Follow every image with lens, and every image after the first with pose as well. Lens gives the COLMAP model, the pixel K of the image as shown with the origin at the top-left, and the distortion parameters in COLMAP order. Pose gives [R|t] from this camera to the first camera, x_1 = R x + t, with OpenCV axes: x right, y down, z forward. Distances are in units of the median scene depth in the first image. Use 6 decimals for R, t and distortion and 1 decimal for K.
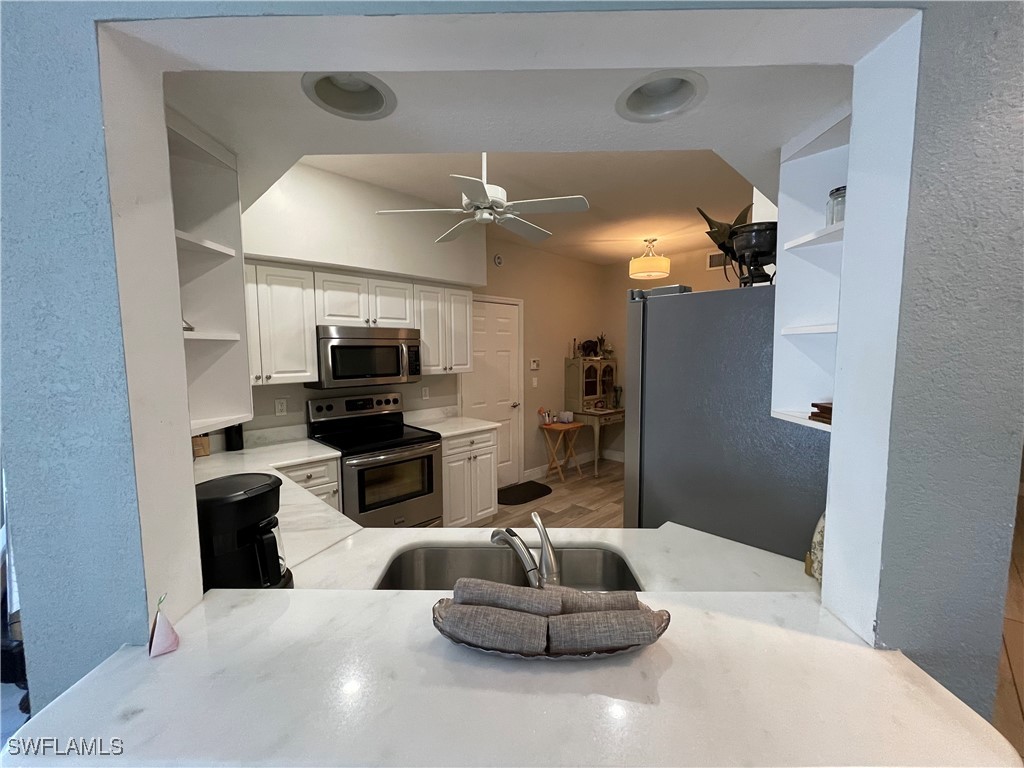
lens RADIAL K [[415.5, 0, 511.3], [0, 415.5, 385.7], [0, 0, 1]] dist [-0.000542, 0.000511]
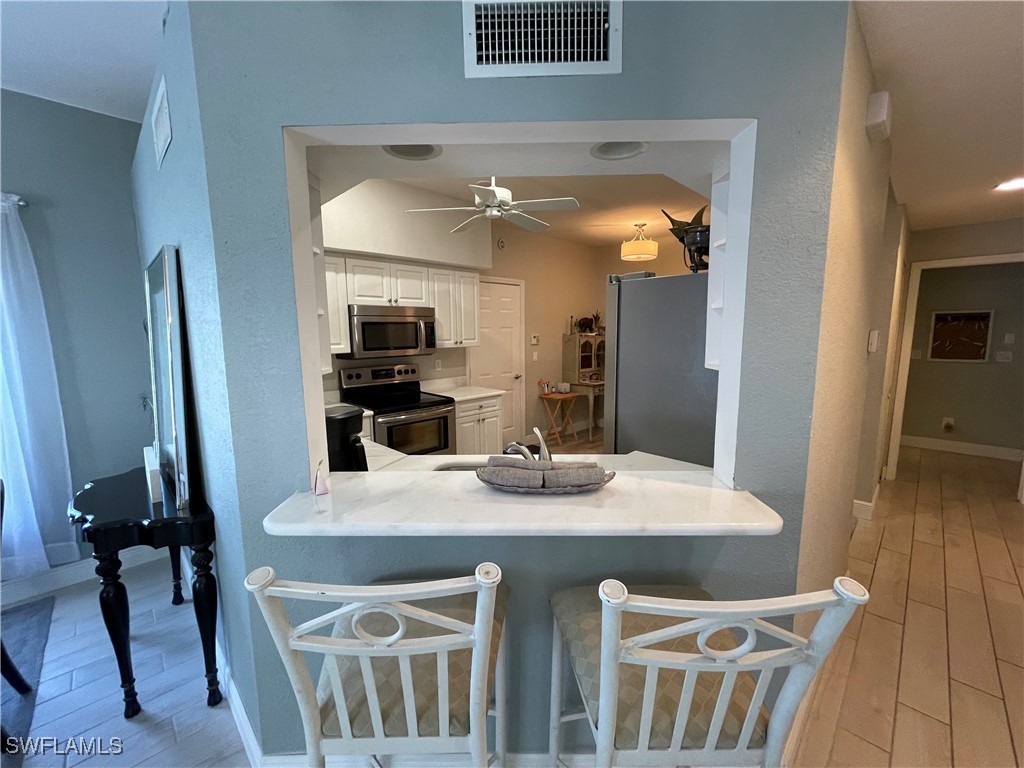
lens RADIAL K [[415.5, 0, 511.8], [0, 415.5, 385.5], [0, 0, 1]] dist [-0.000542, 0.000511]
pose [[0.999986, -0.005246, 0.000700, -0.008733], [0.005206, 0.998833, 0.048010, 0.022208], [-0.000951, -0.048005, 0.998847, -0.140122]]
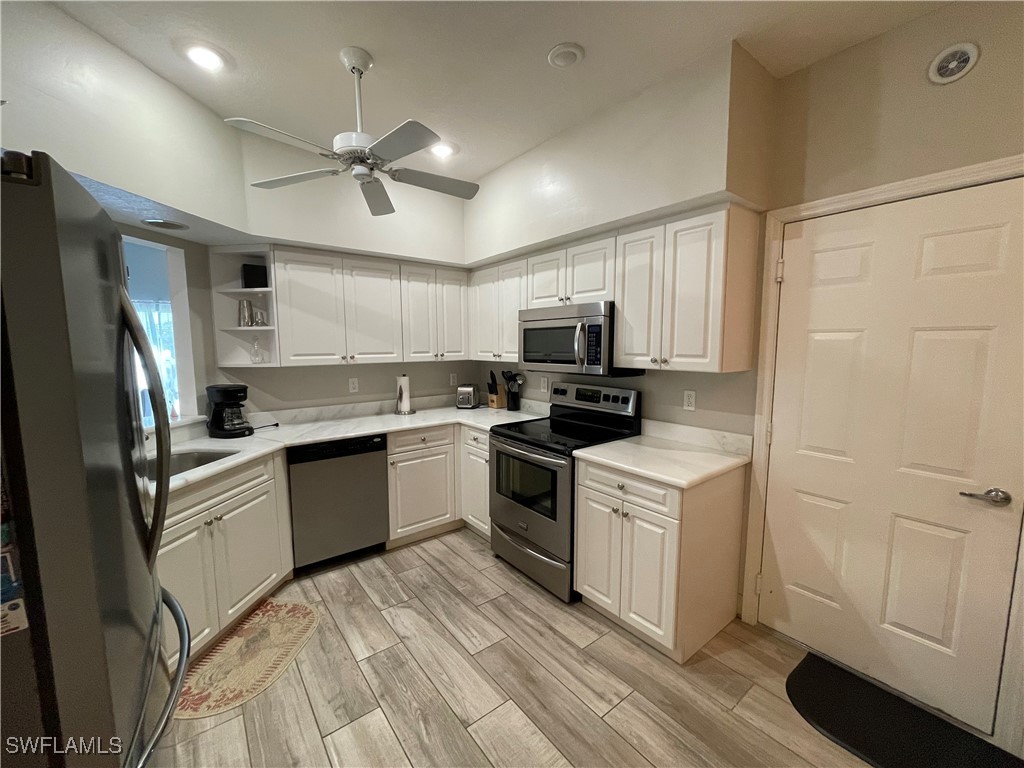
lens RADIAL K [[415.5, 0, 506.9], [0, 415.5, 385.8], [0, 0, 1]] dist [-0.000542, 0.000511]
pose [[-0.122904, 0.112743, -0.985994, 0.471507], [-0.078093, 0.989347, 0.122860, -0.062708], [0.989341, 0.092099, -0.112790, 0.854435]]
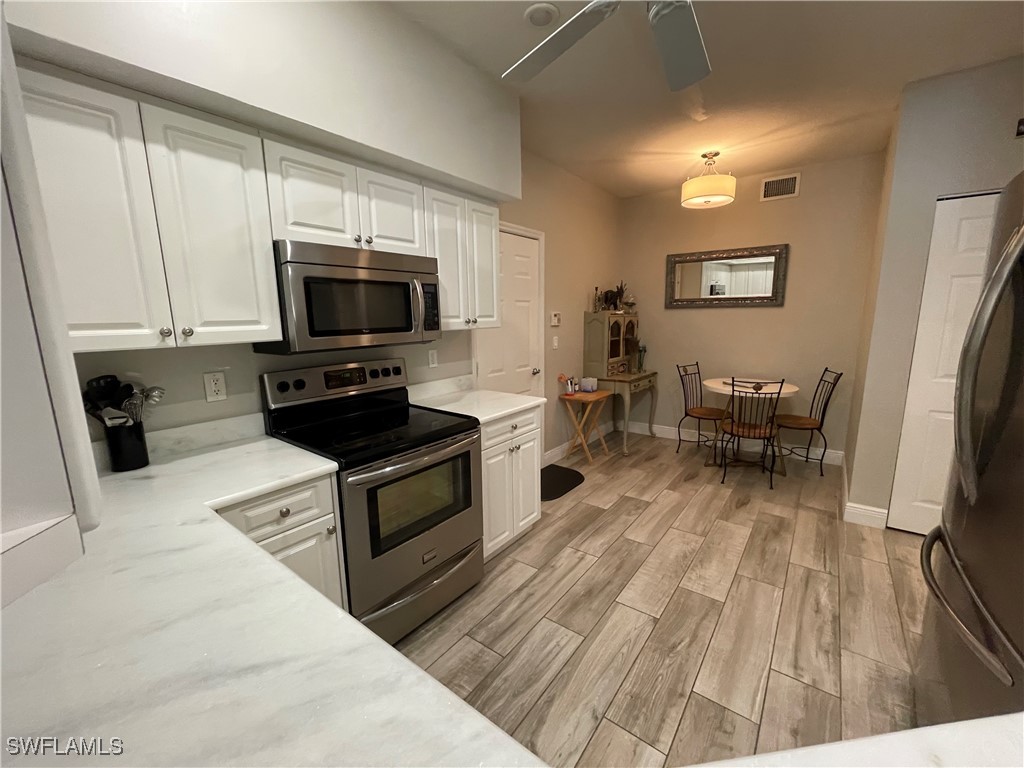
lens RADIAL K [[415.5, 0, 511.1], [0, 415.5, 386.5], [0, 0, 1]] dist [-0.000542, 0.000511]
pose [[0.991125, -0.030715, 0.129338, -0.179944], [0.019439, 0.995969, 0.087565, 0.007151], [-0.131506, -0.084274, 0.987727, 0.304520]]
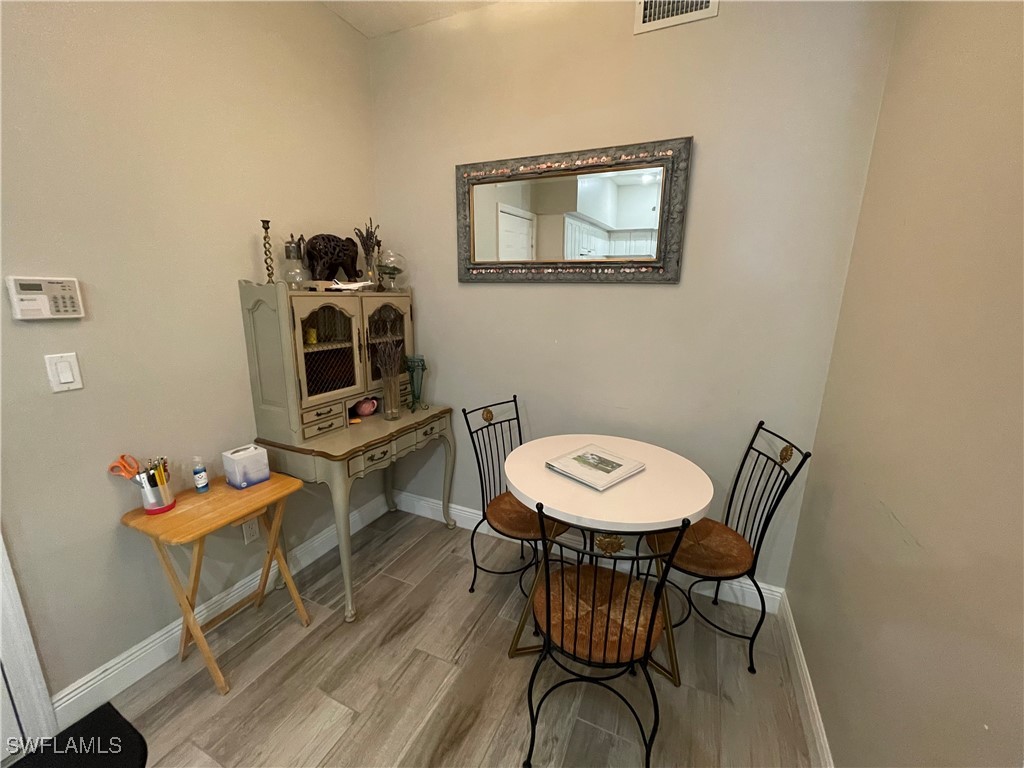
lens RADIAL K [[415.5, 0, 510.0], [0, 415.5, 388.4], [0, 0, 1]] dist [-0.000542, 0.000511]
pose [[0.937853, -0.059272, 0.341933, 0.313942], [0.008066, 0.988763, 0.149272, -0.045200], [-0.346939, -0.137237, 0.927793, 0.902443]]
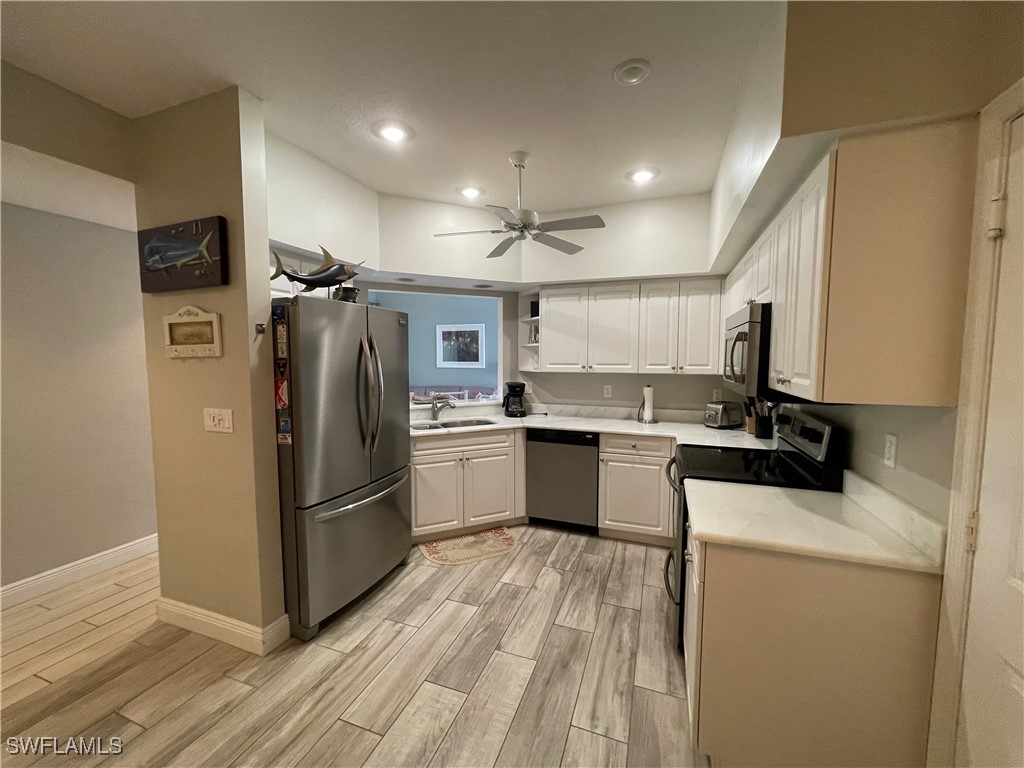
lens RADIAL K [[415.5, 0, 509.7], [0, 415.5, 383.9], [0, 0, 1]] dist [-0.000542, 0.000511]
pose [[-0.907281, 0.034996, -0.419066, 0.288864], [-0.029058, 0.988932, 0.145495, -0.093131], [0.419520, 0.144182, -0.896223, 1.274447]]
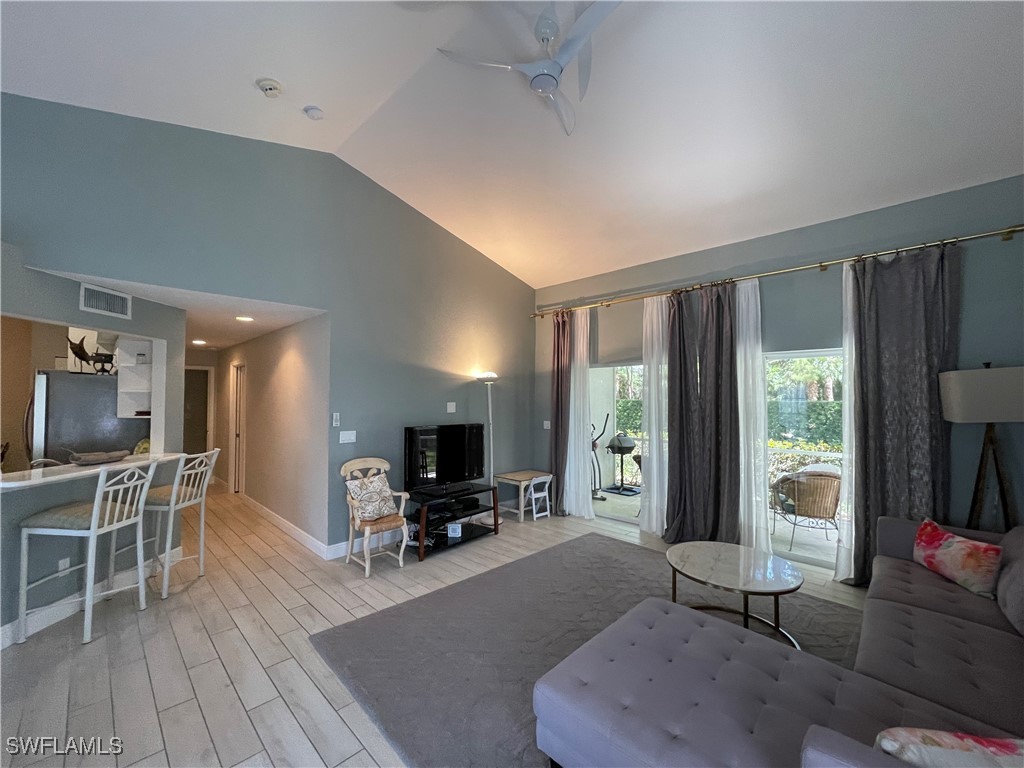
lens RADIAL K [[415.5, 0, 509.3], [0, 415.5, 384.7], [0, 0, 1]] dist [-0.000542, 0.000511]
pose [[-0.018355, 0.040504, 0.999011, -0.874672], [0.081857, 0.995886, -0.038874, 0.061889], [-0.996475, 0.081062, -0.021595, -0.645997]]
